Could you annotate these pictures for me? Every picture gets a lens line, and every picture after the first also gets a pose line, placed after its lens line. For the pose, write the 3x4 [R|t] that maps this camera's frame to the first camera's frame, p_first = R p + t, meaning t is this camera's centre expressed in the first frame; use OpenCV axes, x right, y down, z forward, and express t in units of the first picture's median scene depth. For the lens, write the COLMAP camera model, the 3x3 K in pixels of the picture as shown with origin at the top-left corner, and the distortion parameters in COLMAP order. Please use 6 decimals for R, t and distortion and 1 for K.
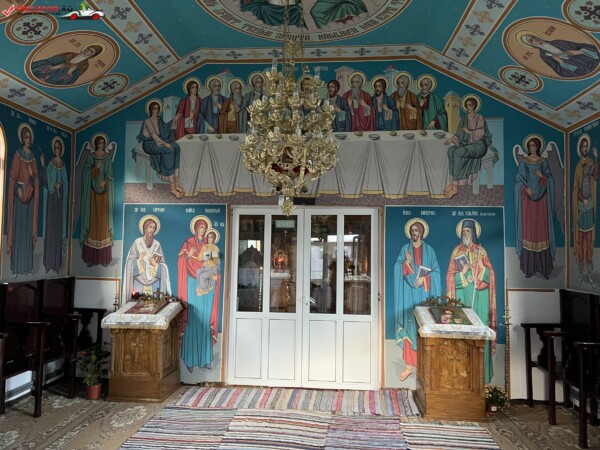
lens RADIAL K [[452.7, 0, 297.0], [0, 452.7, 225.3], [0, 0, 1]] dist [0.048185, -0.050668]
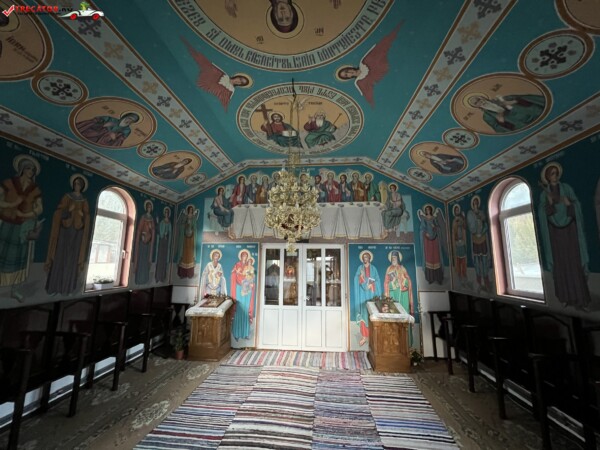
lens RADIAL K [[239.0, 0, 299.9], [0, 239.0, 223.2], [0, 0, 1]] dist [-0.000206, -0.000214]
pose [[0.999981, -0.005878, -0.001945, 0.008672], [0.005636, 0.994226, -0.107154, -0.025535], [0.002564, 0.107141, 0.994240, 0.066640]]
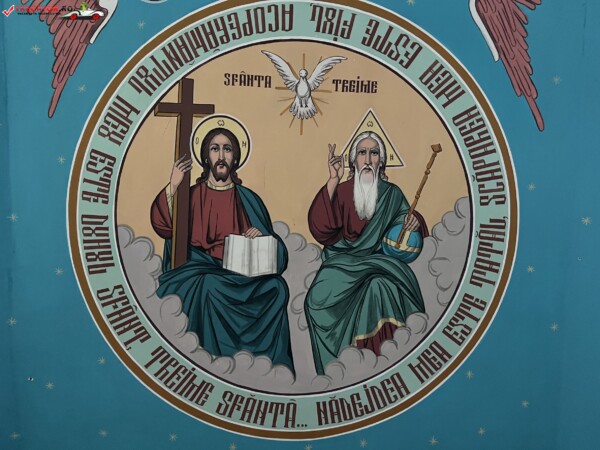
lens RADIAL K [[452.7, 0, 299.9], [0, 452.7, 225.0], [0, 0, 1]] dist [0.048185, -0.050668]
pose [[0.995370, 0.087466, 0.039864, -0.001821], [0.025629, 0.158217, -0.987072, -0.014106], [-0.092643, 0.983523, 0.155243, 0.761957]]
